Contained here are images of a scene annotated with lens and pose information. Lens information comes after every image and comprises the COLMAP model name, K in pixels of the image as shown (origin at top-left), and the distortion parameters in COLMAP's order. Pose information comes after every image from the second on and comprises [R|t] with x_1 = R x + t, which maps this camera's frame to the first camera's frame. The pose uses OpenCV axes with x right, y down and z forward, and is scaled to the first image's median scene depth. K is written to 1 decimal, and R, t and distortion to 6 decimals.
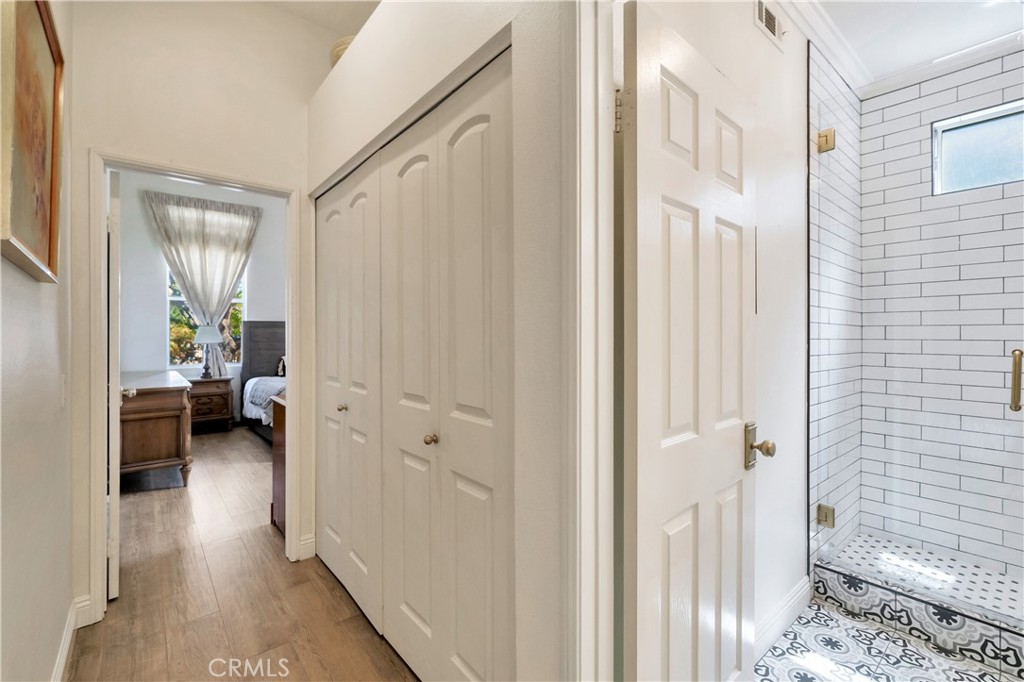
lens RADIAL K [[442.5, 0, 513.4], [0, 442.5, 334.7], [0, 0, 1]] dist [0.001409, 0.000028]
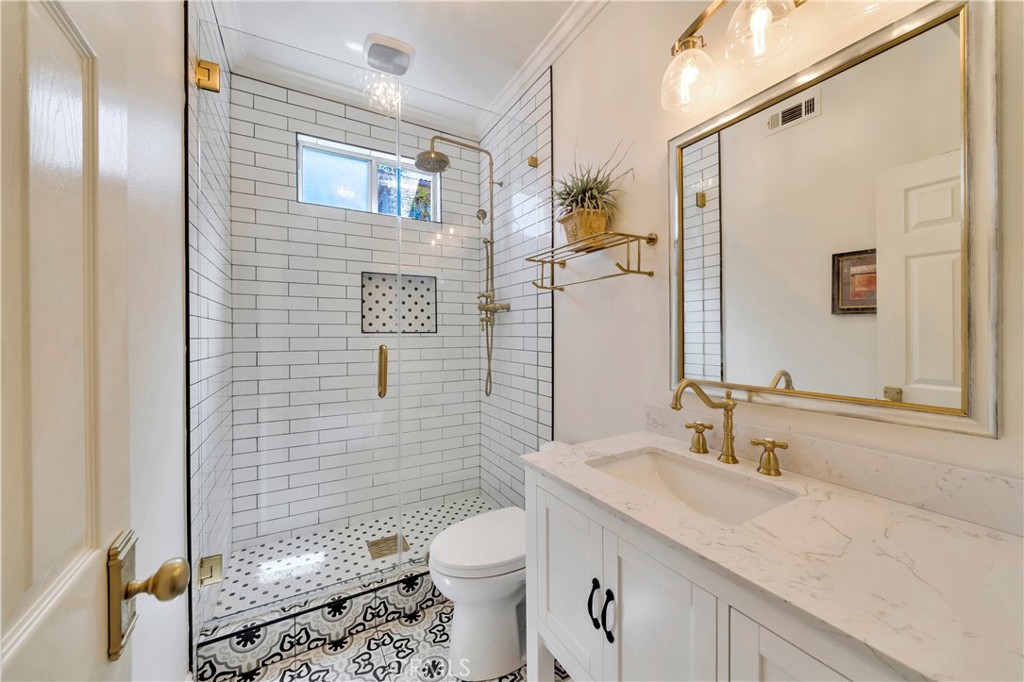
lens RADIAL K [[378.8, 0, 510.8], [0, 378.8, 335.0], [0, 0, 1]] dist [-0.005832, 0.000120]
pose [[0.182199, -0.006370, 0.983241, 0.163410], [0.001473, 0.999980, 0.006205, 0.001035], [-0.983261, 0.000317, 0.182205, 0.370943]]
